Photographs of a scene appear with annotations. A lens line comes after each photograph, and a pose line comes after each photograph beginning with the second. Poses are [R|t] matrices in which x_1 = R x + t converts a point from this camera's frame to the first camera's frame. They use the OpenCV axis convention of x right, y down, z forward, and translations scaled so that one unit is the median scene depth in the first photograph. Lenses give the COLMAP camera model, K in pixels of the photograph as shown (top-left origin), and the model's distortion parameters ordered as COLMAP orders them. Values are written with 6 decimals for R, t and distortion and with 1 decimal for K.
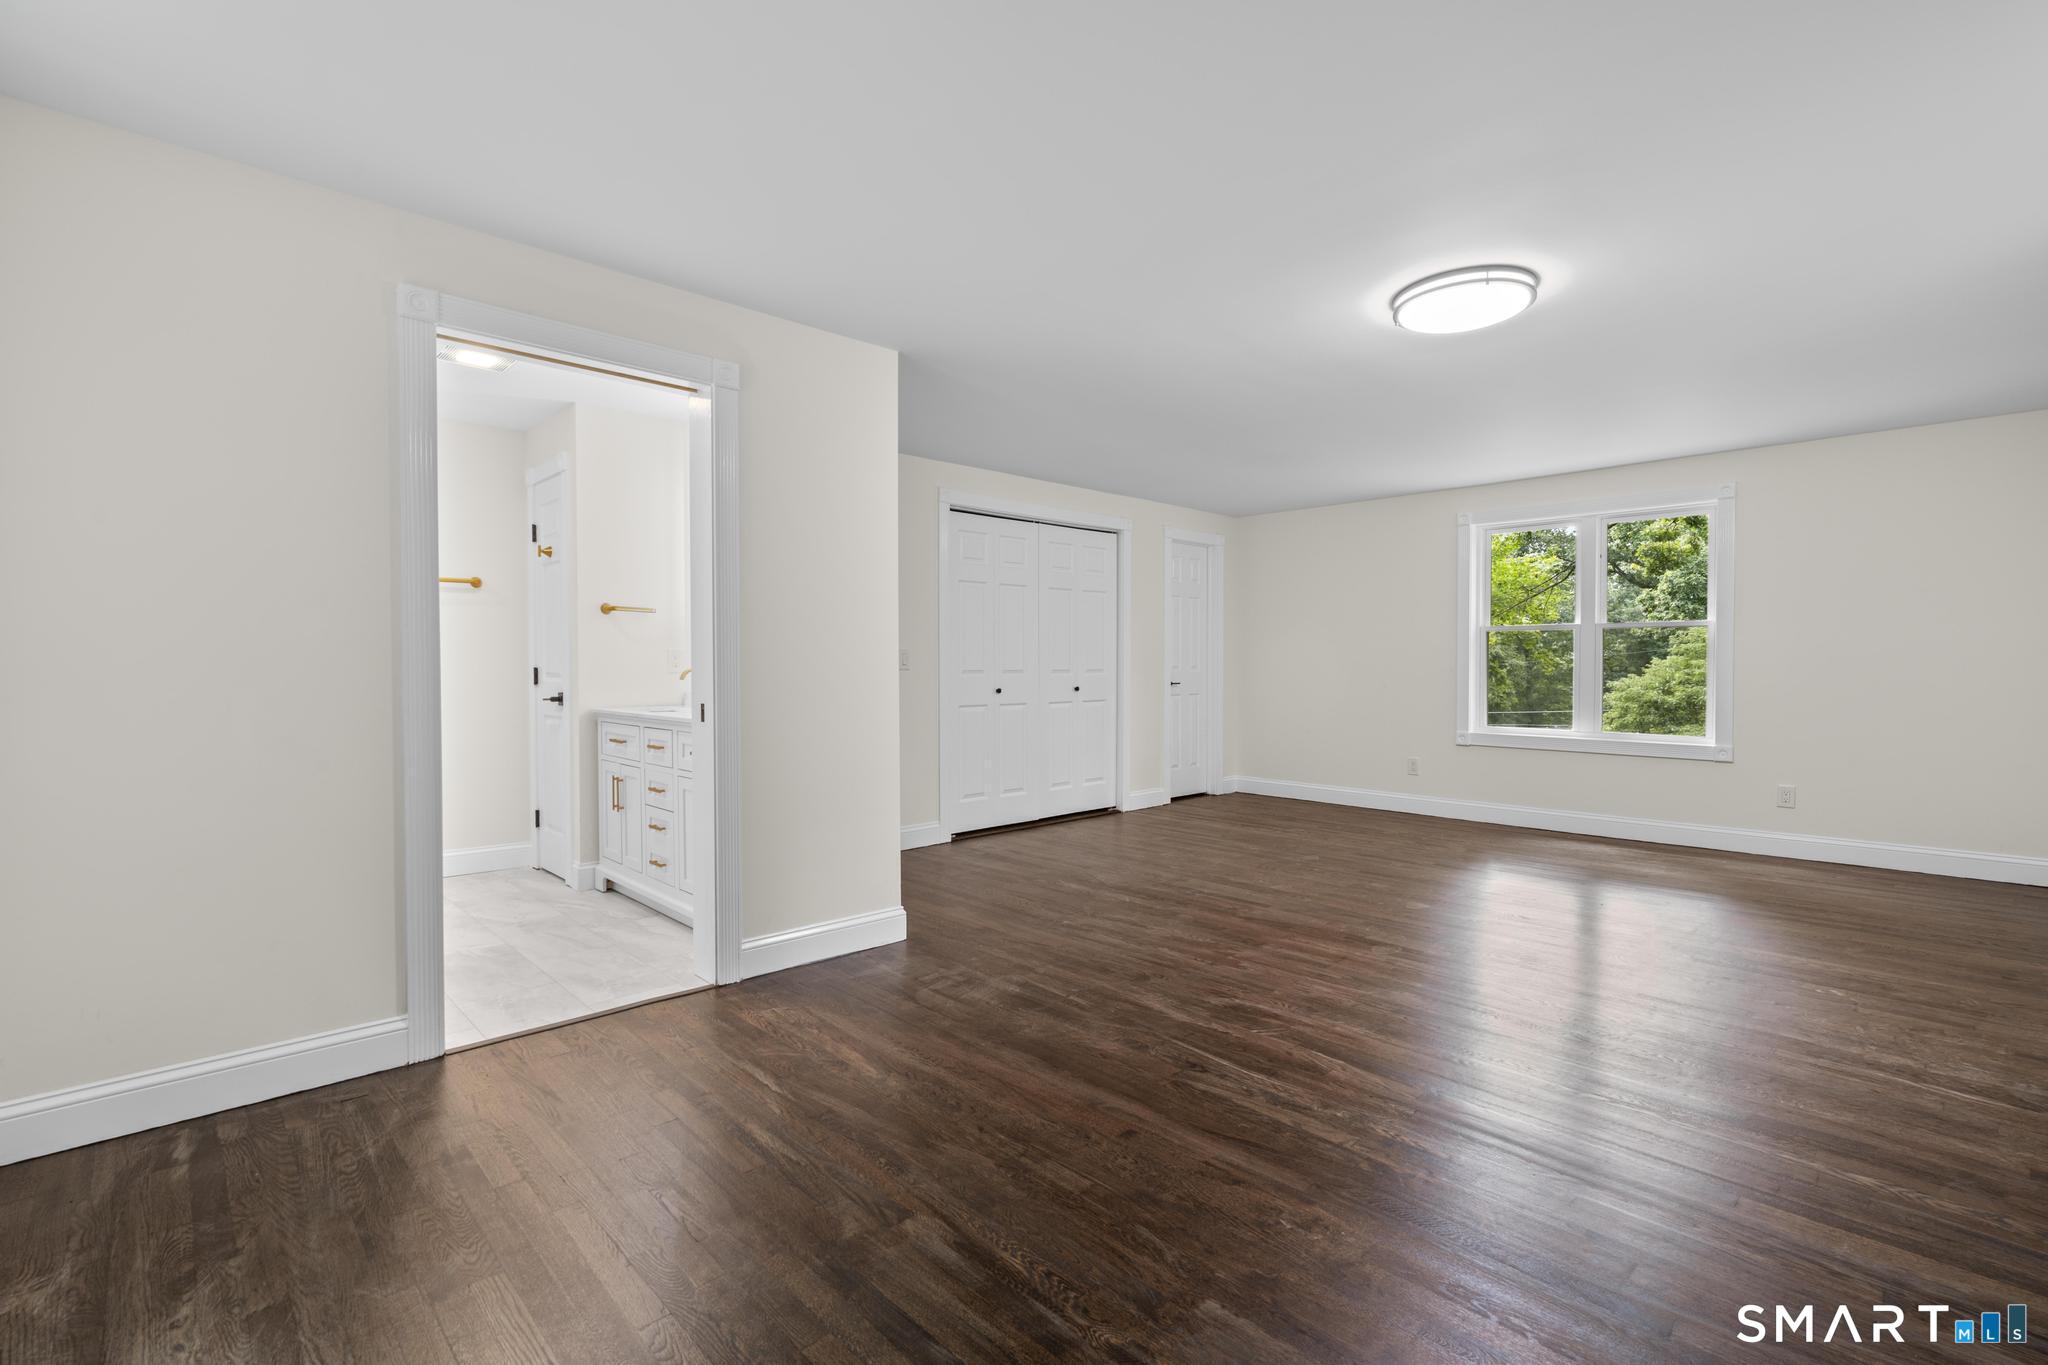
lens RADIAL K [[925.9, 0, 1029.5], [0, 925.9, 683.1], [0, 0, 1]] dist [-0.002526, 0.000776]
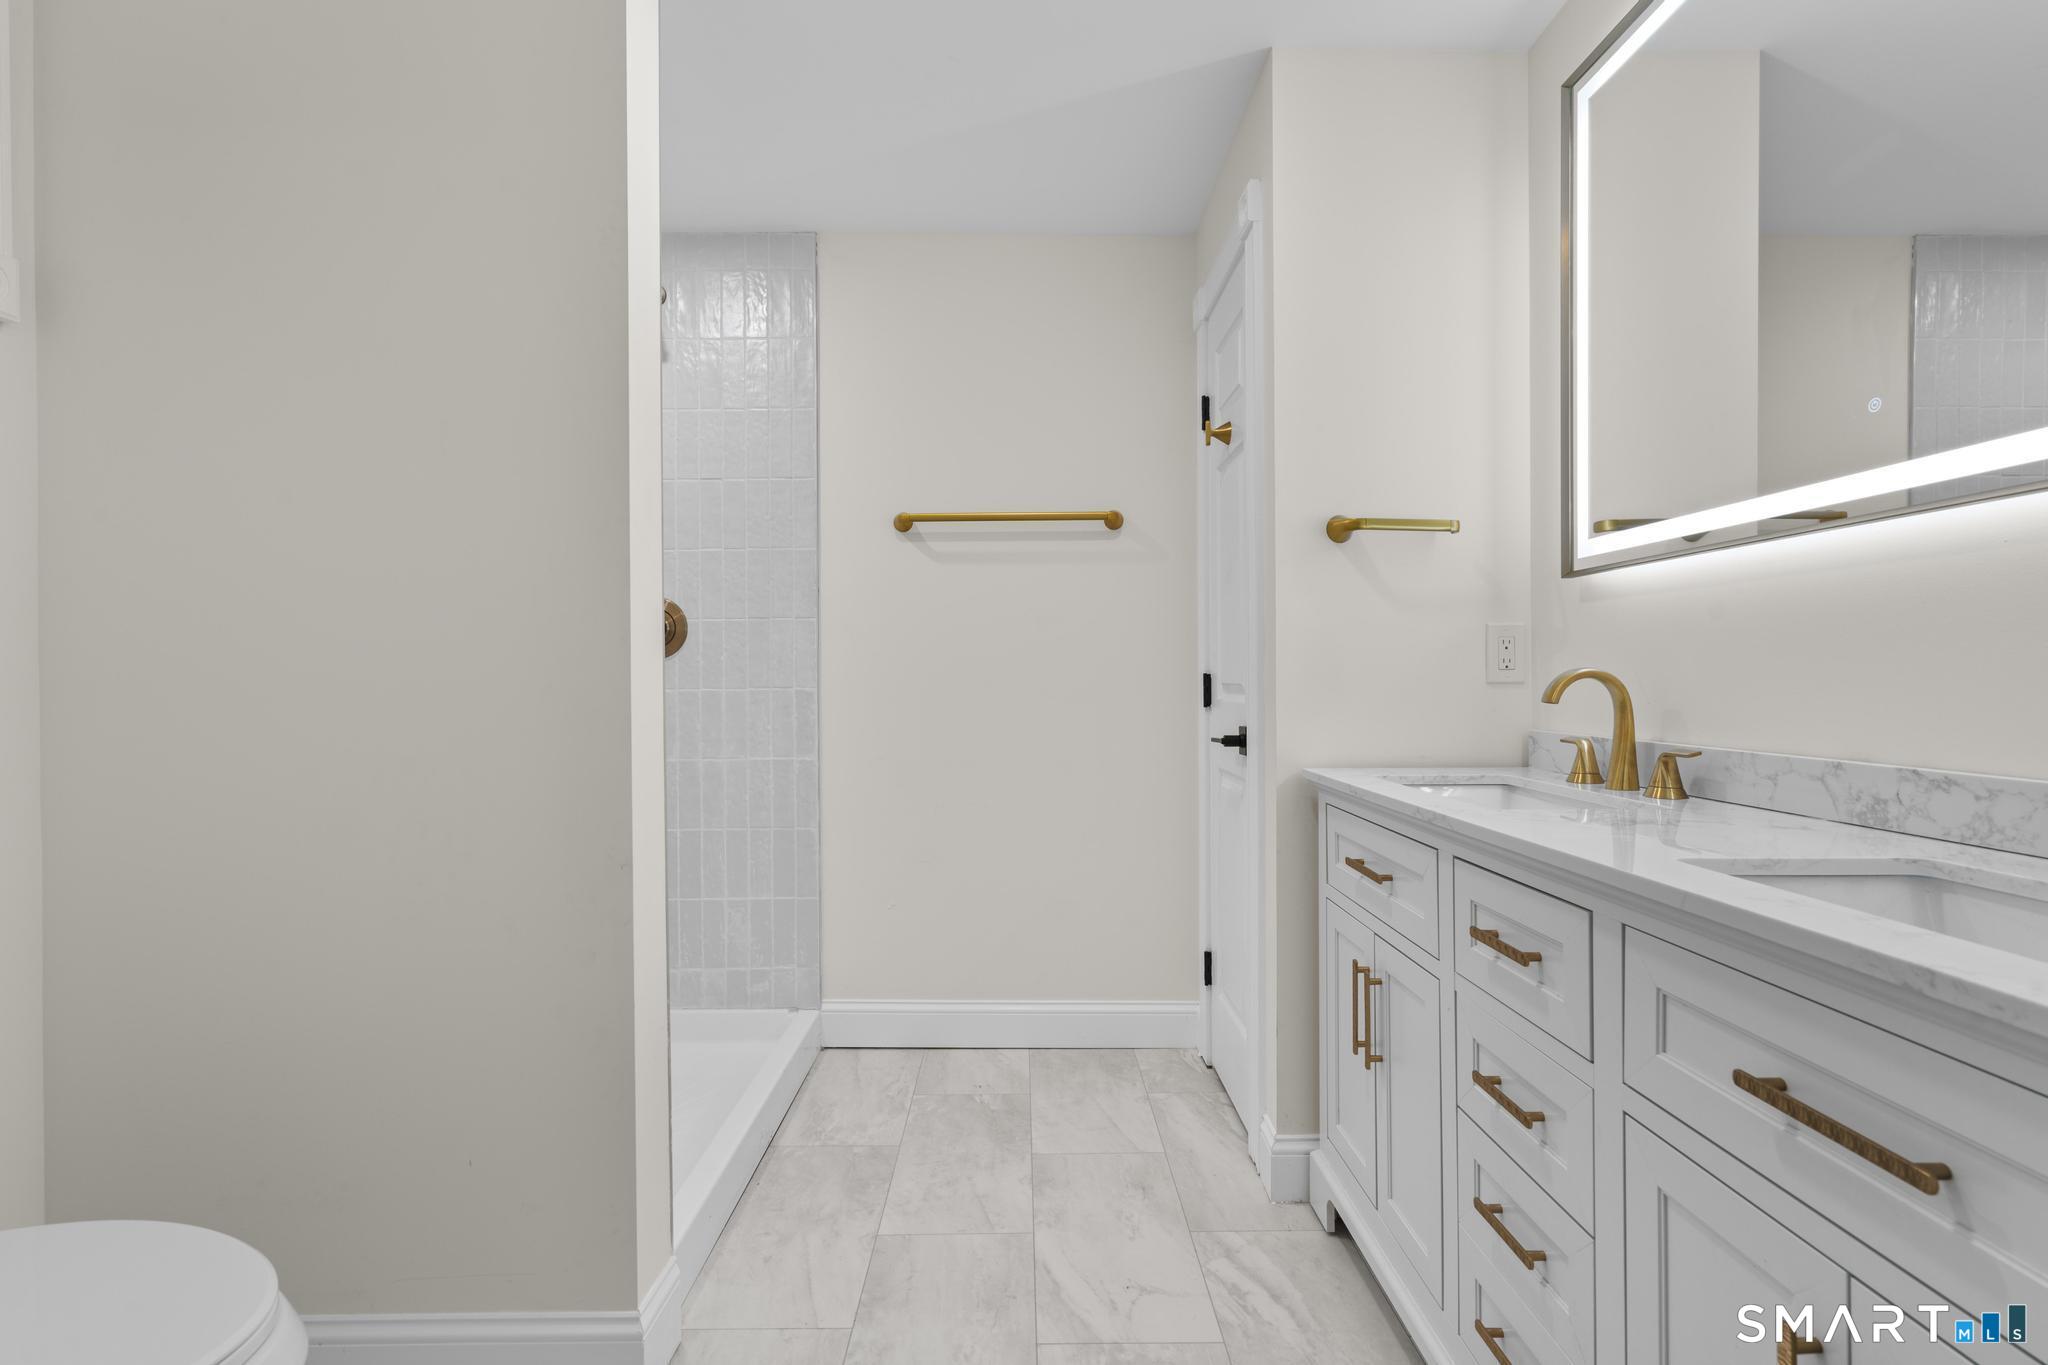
lens RADIAL K [[925.9, 0, 1029.5], [0, 925.9, 683.1], [0, 0, 1]] dist [-0.002526, 0.000776]
pose [[0.731559, -0.000513, -0.681778, -0.277639], [-0.009680, 0.999891, -0.011139, -0.005392], [0.681709, 0.014748, 0.731474, 0.606061]]
